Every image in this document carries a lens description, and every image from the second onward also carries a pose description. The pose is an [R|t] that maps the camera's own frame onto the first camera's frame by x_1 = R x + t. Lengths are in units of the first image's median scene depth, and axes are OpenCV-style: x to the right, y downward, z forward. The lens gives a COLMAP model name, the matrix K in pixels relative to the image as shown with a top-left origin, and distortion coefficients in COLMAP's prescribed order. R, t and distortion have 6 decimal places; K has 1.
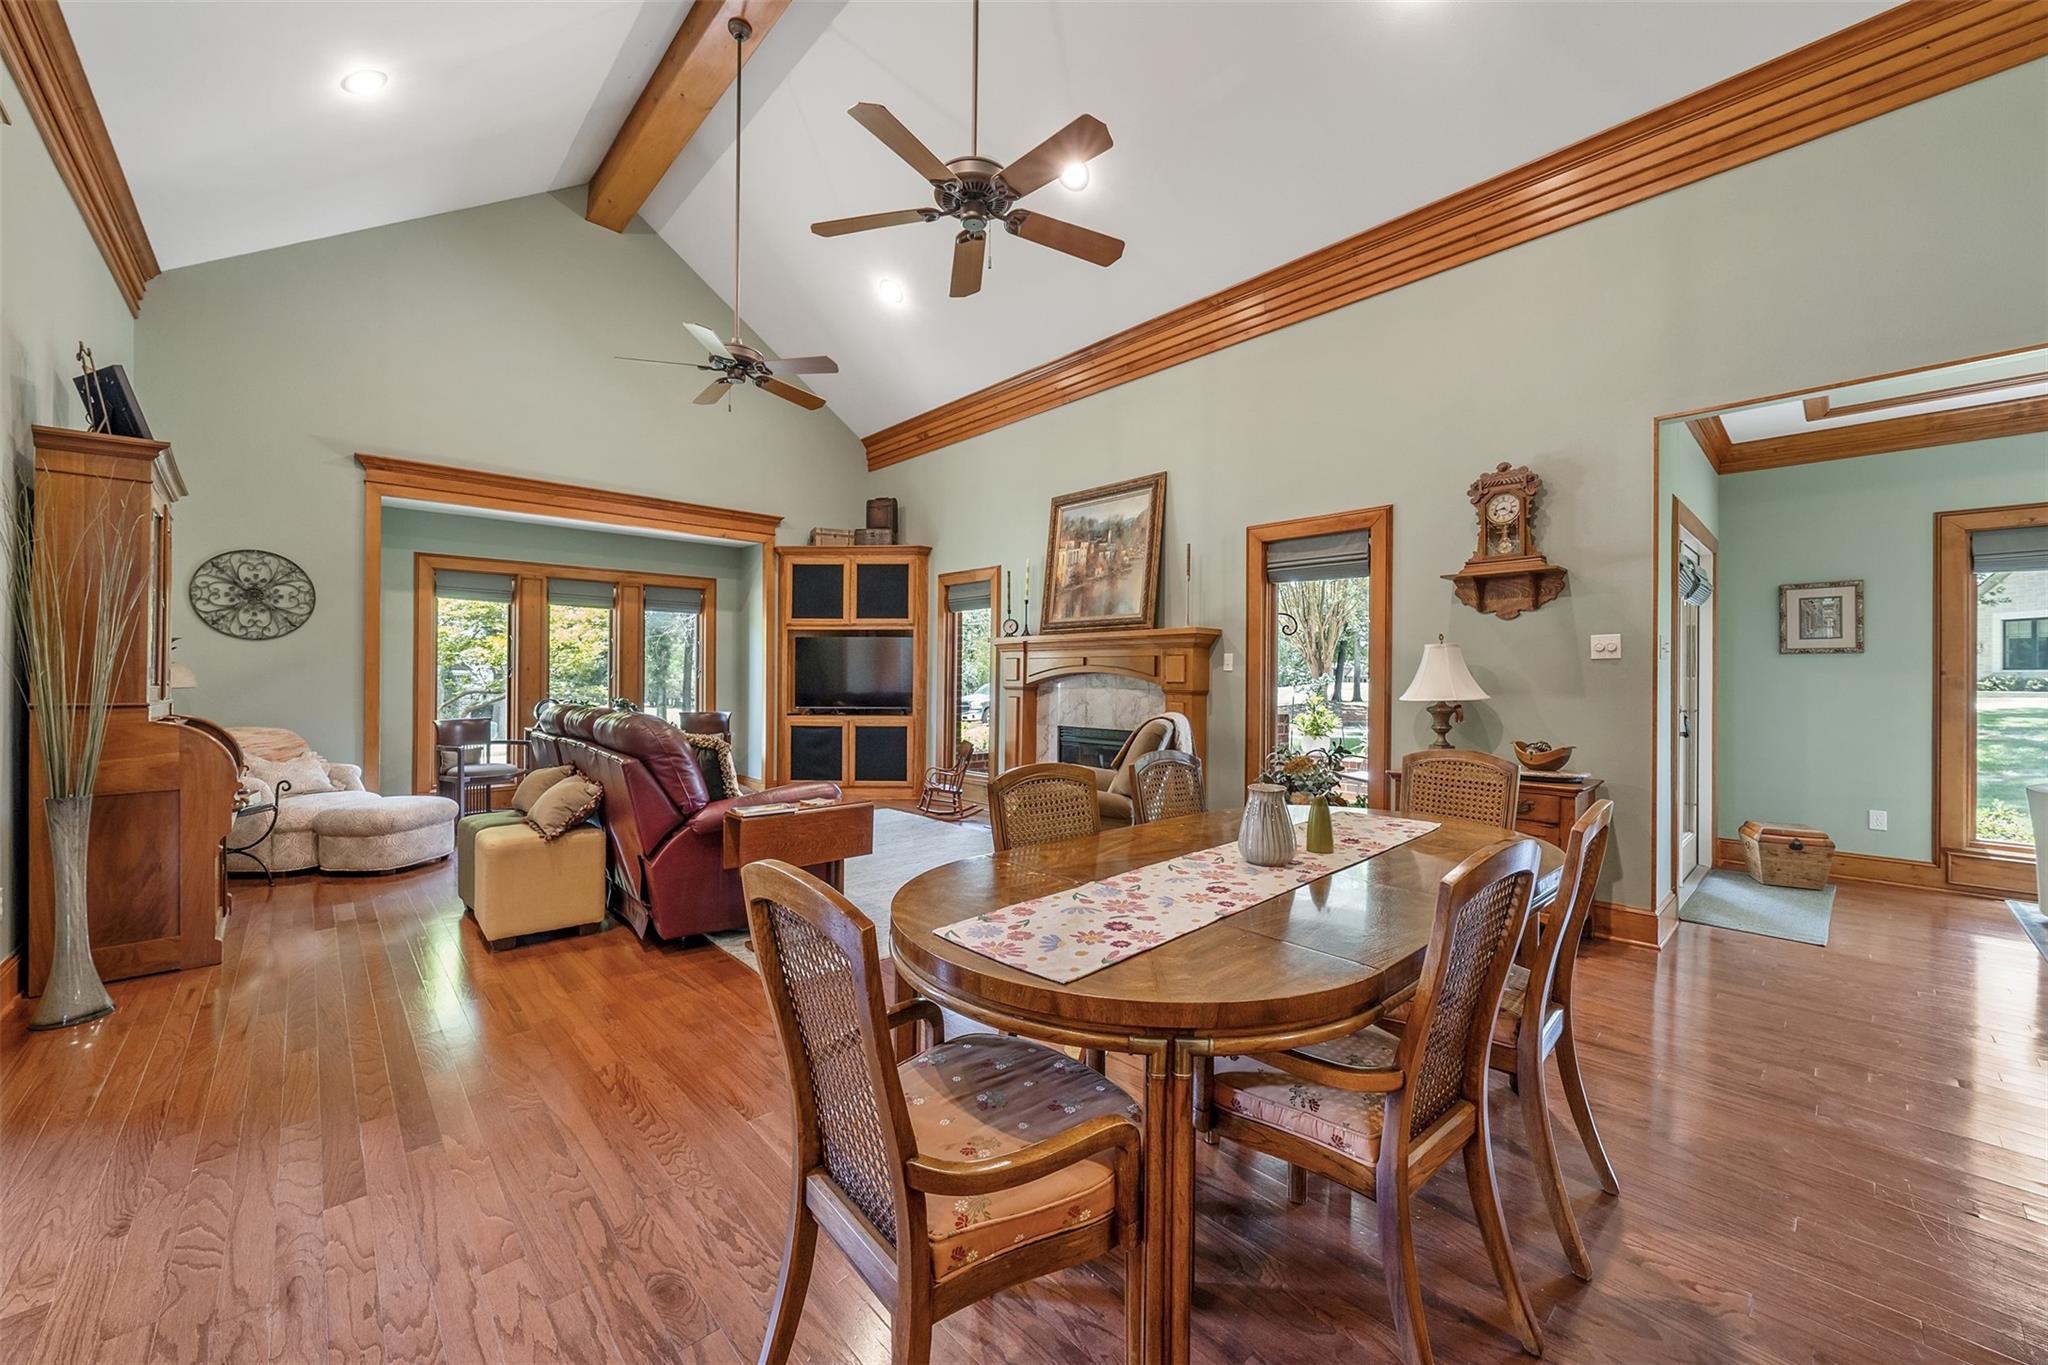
lens RADIAL K [[777.0, 0, 1027.4], [0, 777.0, 674.2], [0, 0, 1]] dist [-0.010782, -0.000043]
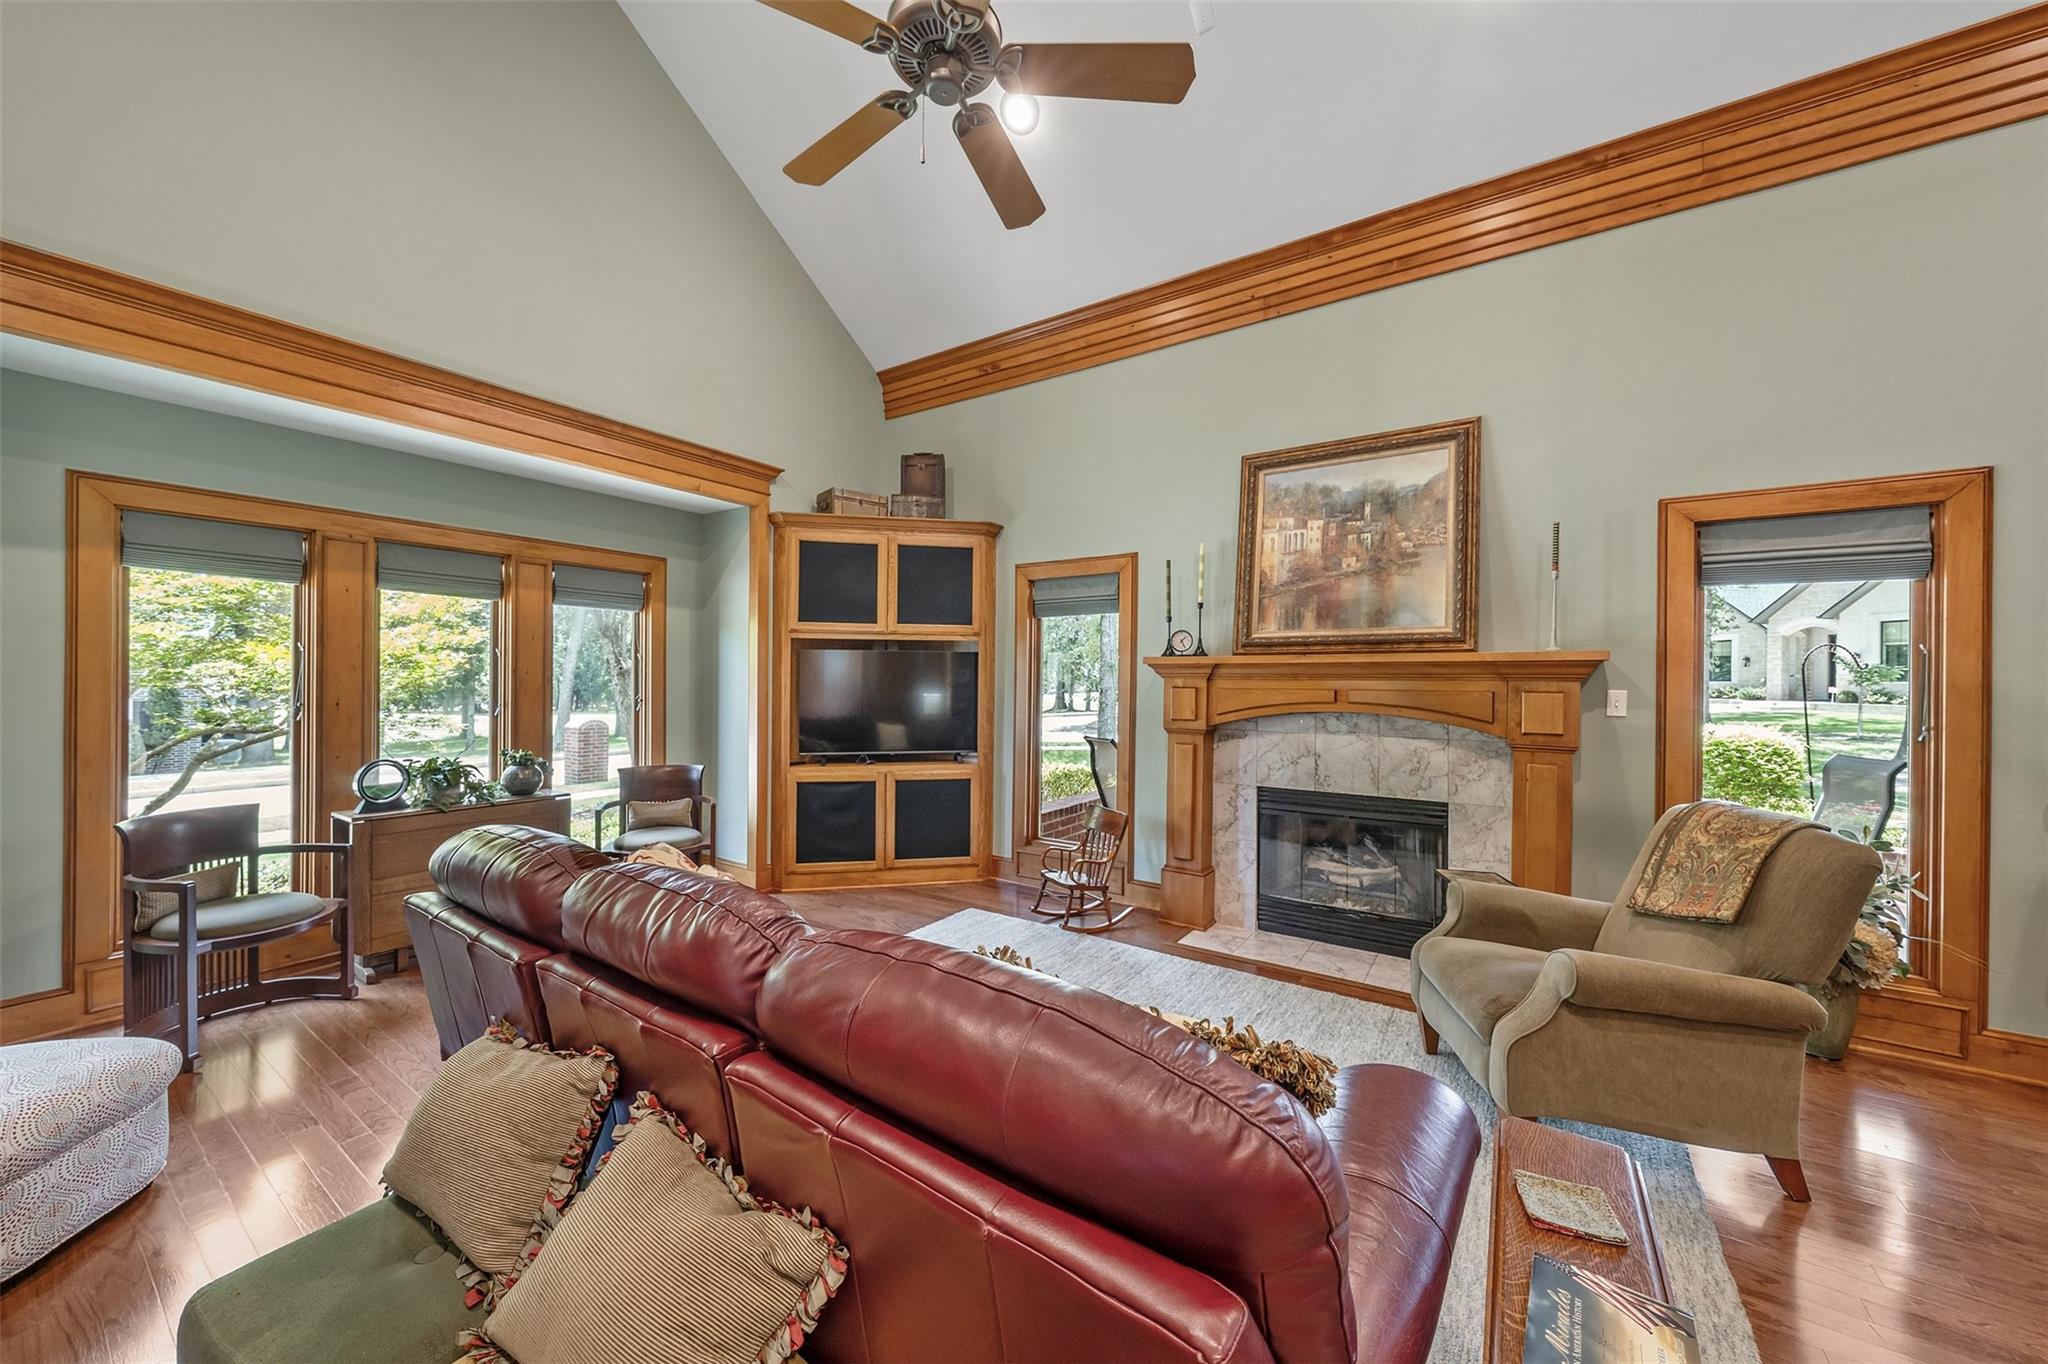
lens RADIAL K [[727.3, 0, 1024.0], [0, 727.3, 682.0], [0, 0, 1]] dist [-0.006978, 0.000430]
pose [[0.974306, 0.001855, 0.225221, -0.272361], [-0.003179, 0.999980, 0.005516, -0.025748], [-0.225206, -0.006091, 0.974292, 0.371741]]
